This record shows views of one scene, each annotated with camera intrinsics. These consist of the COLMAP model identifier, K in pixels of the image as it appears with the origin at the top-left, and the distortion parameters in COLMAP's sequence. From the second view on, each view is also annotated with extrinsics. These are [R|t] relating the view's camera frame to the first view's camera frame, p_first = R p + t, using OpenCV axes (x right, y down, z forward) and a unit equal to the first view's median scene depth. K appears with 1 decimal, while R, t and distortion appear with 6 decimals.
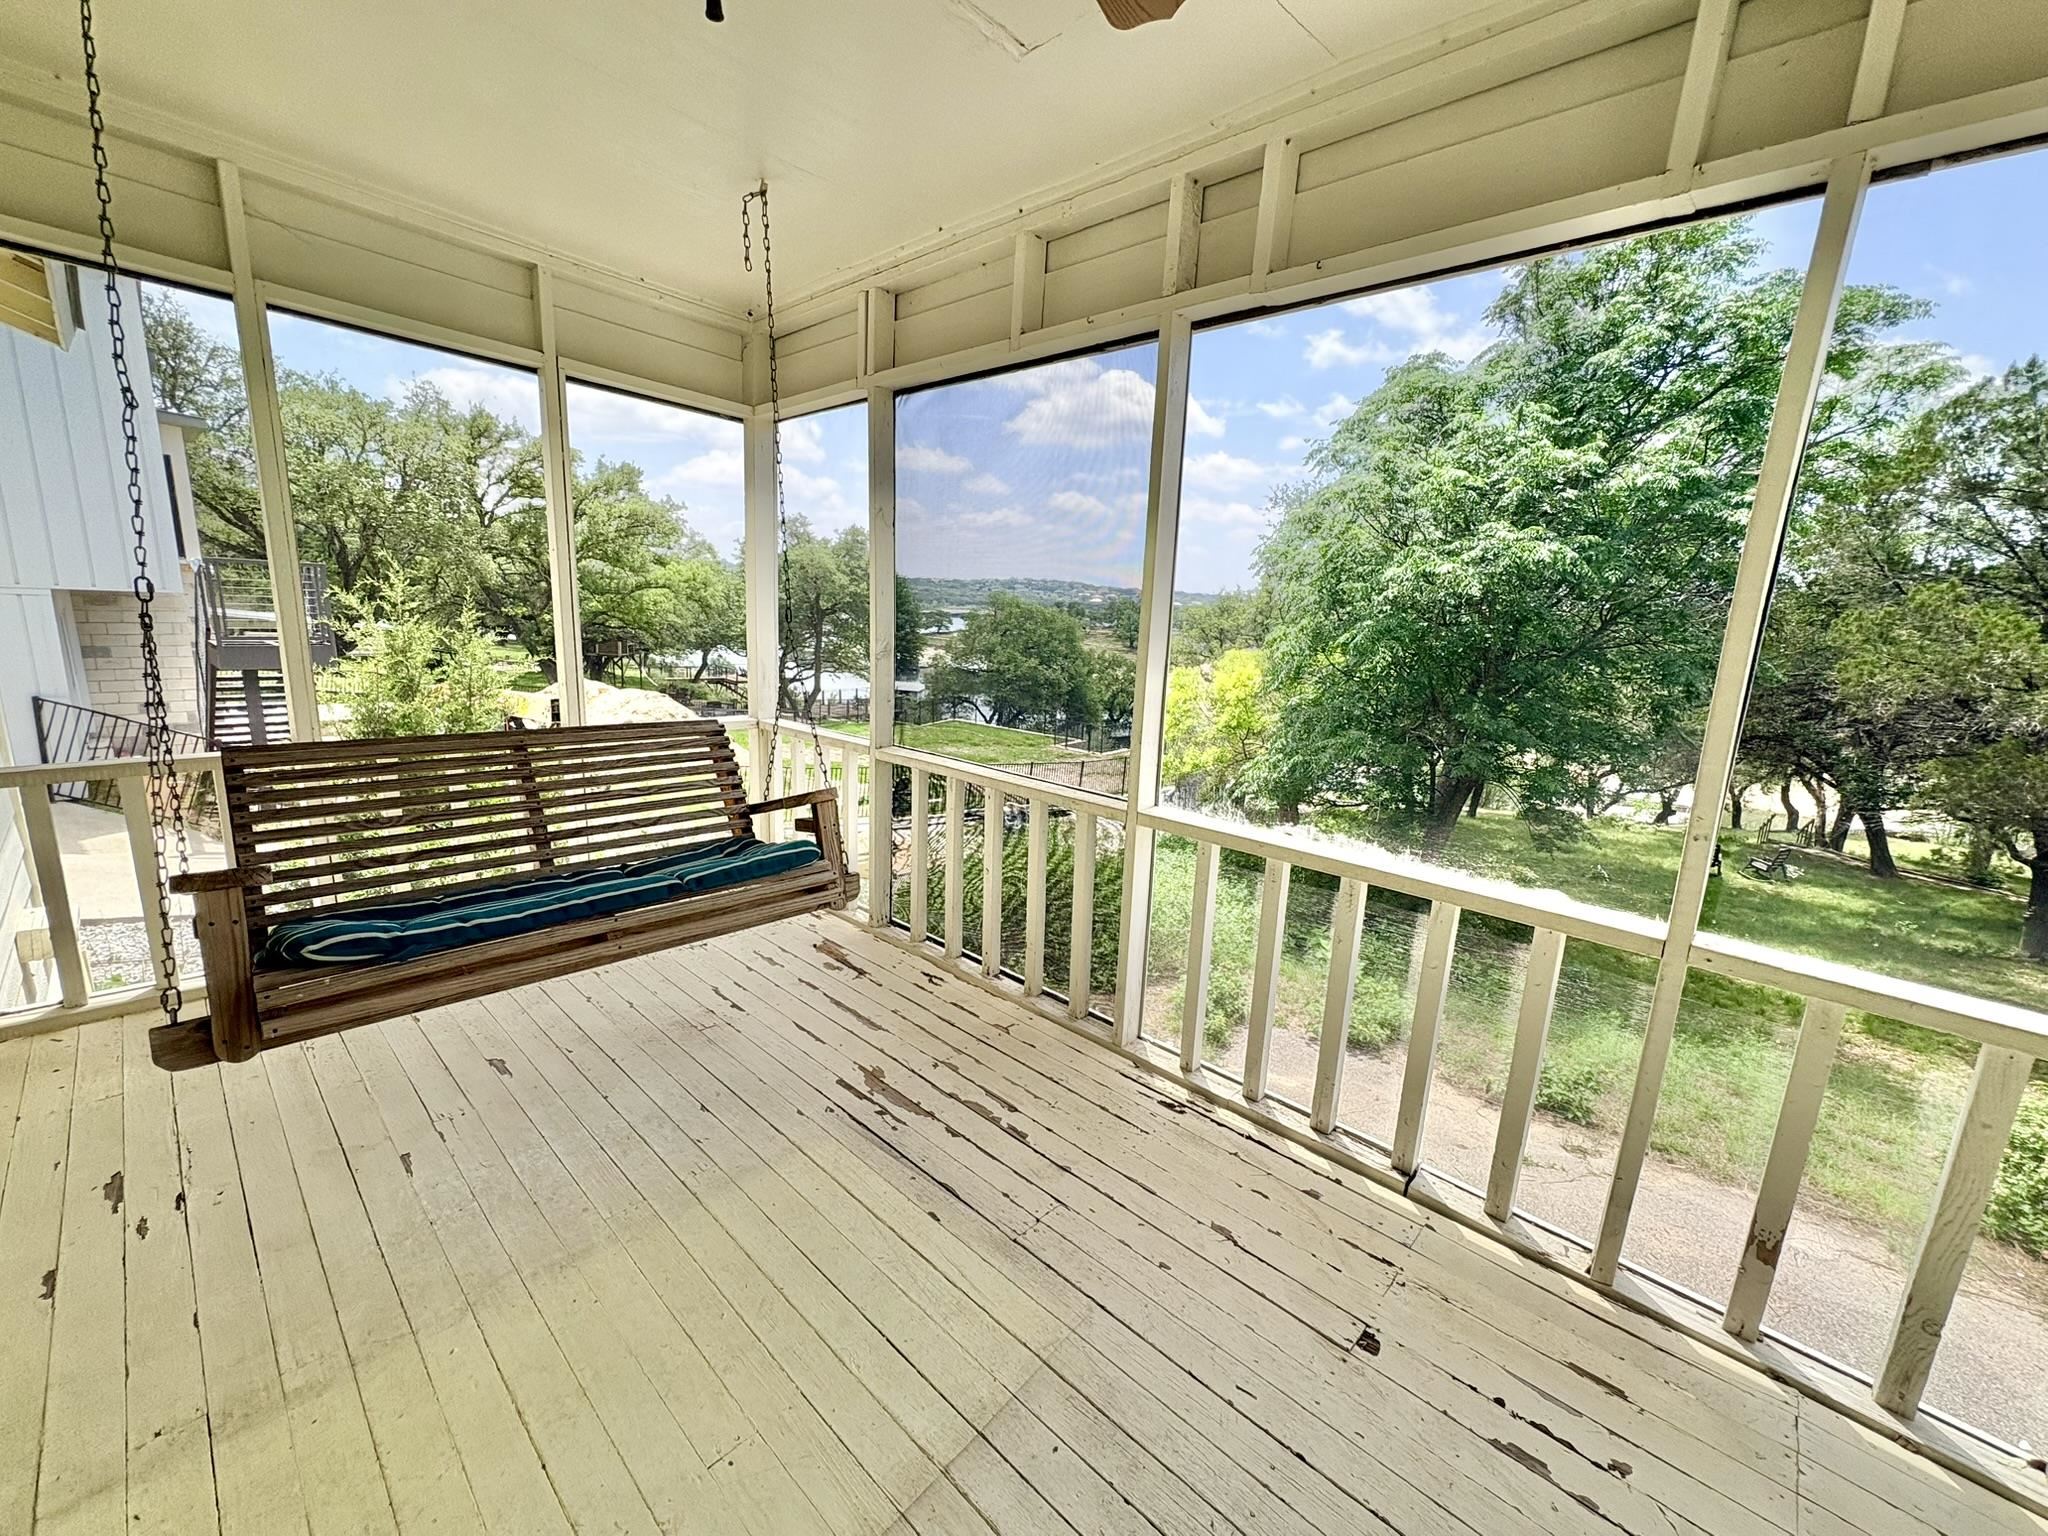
lens RADIAL K [[814.6, 0, 1022.9], [0, 814.6, 769.5], [0, 0, 1]] dist [-0.001293, 0.000594]
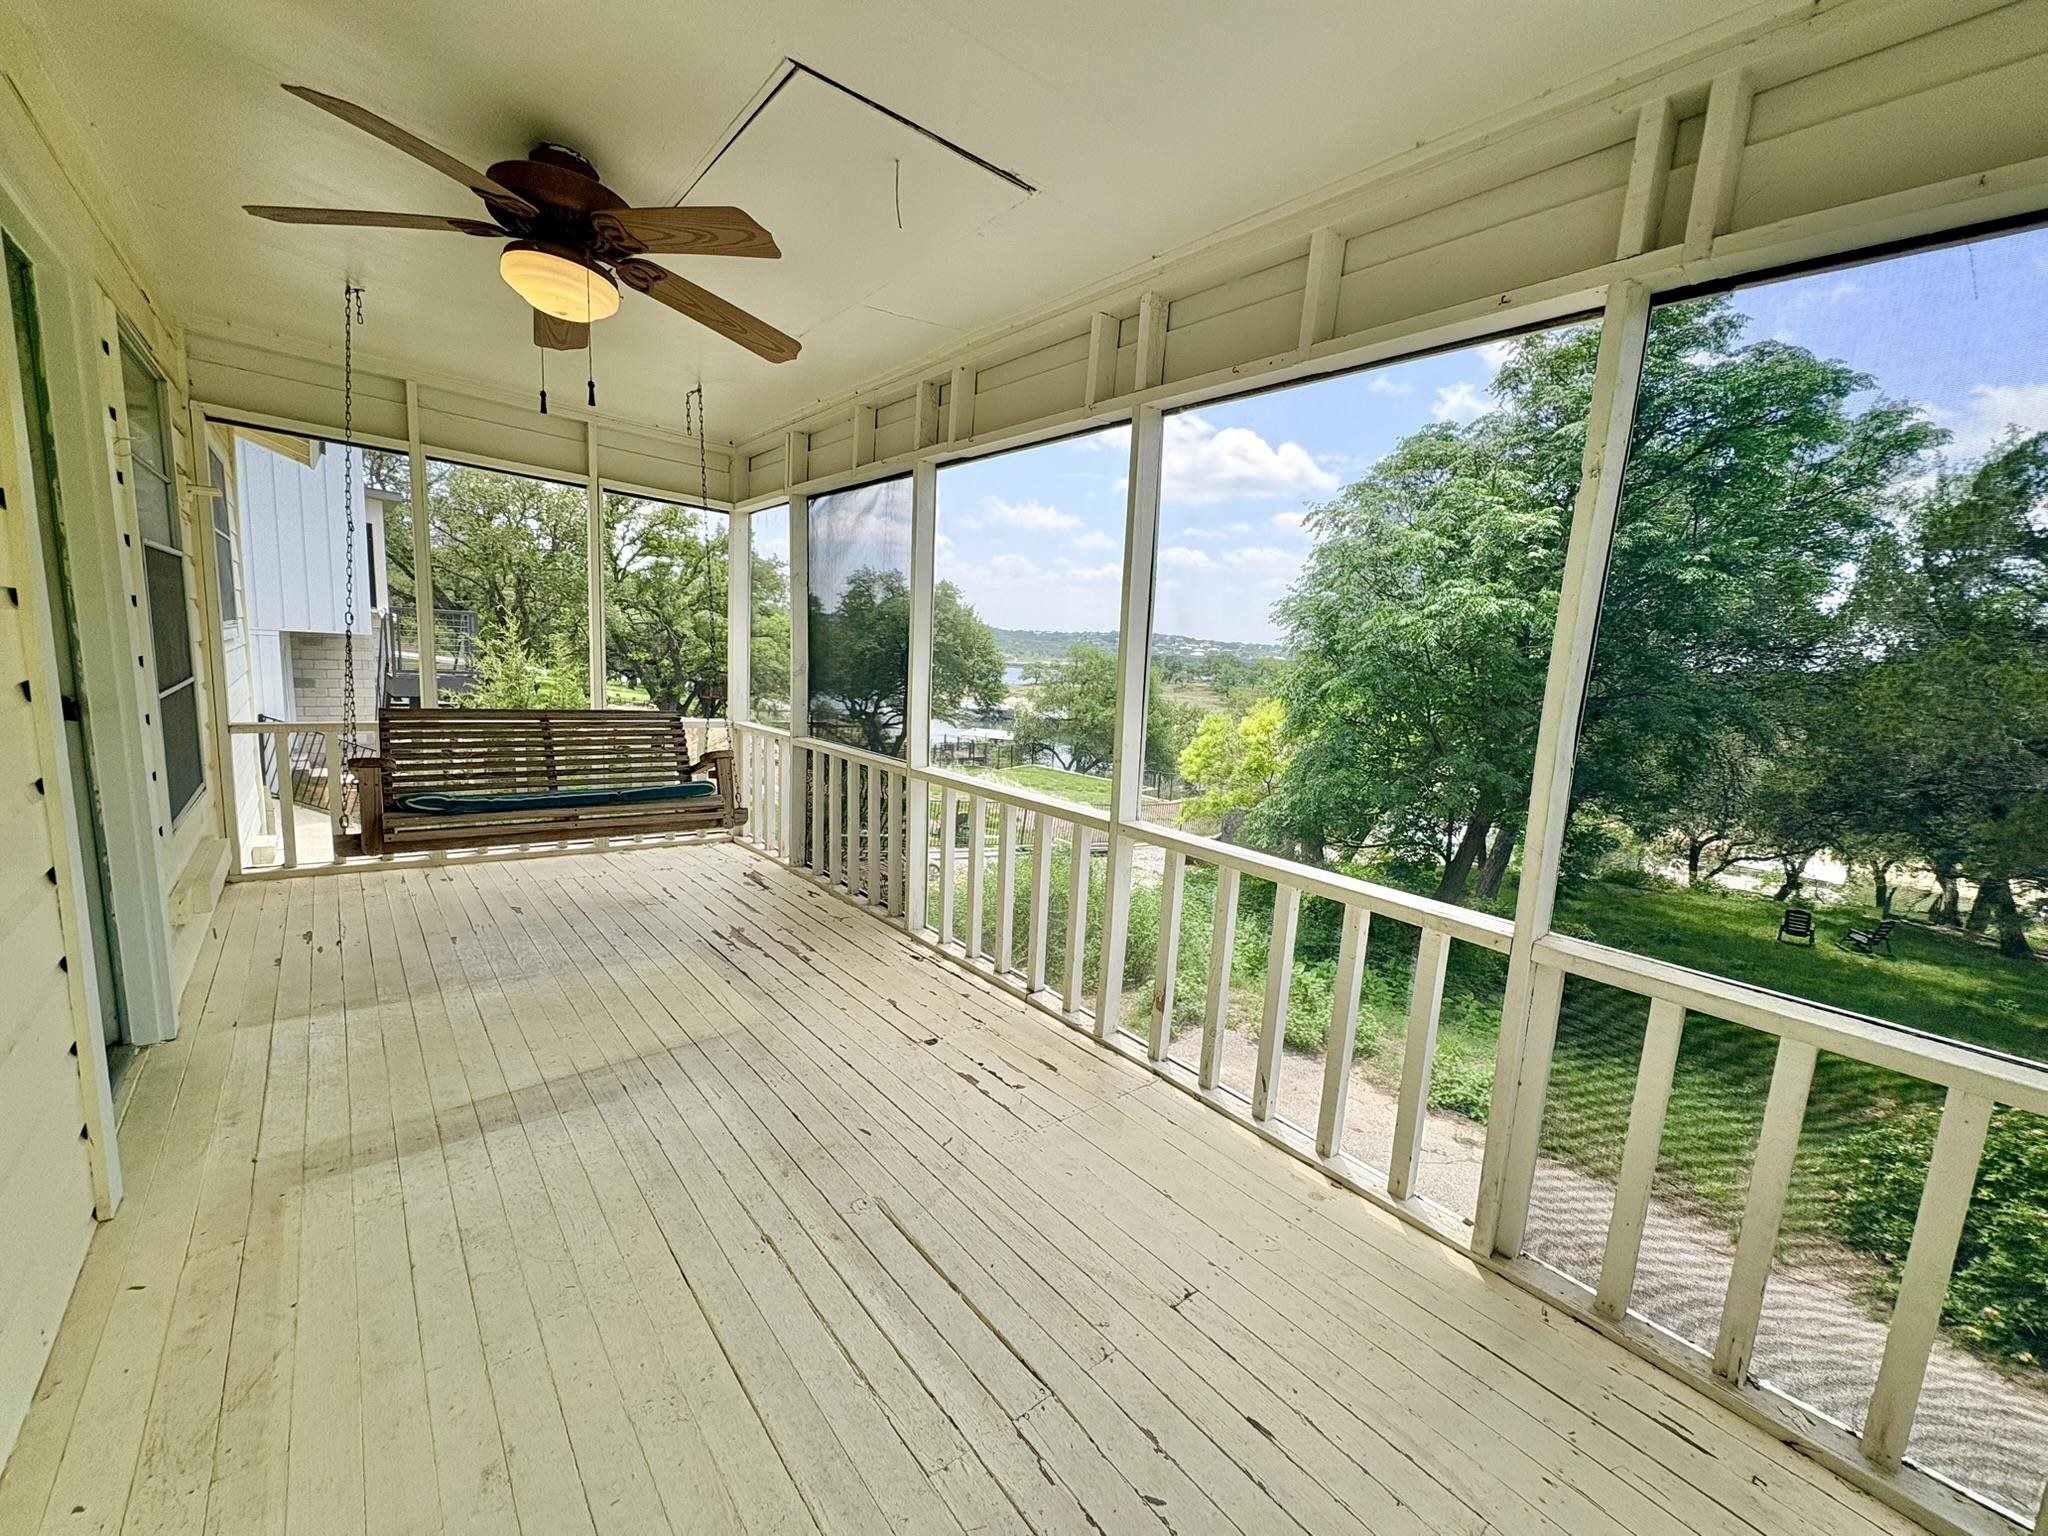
lens RADIAL K [[814.6, 0, 1023.7], [0, 814.6, 769.7], [0, 0, 1]] dist [-0.001293, 0.000594]
pose [[0.992602, 0.027185, -0.118328, 0.108087], [-0.034487, 0.997596, -0.060103, 0.028140], [0.116409, 0.063739, 0.991154, -0.102047]]
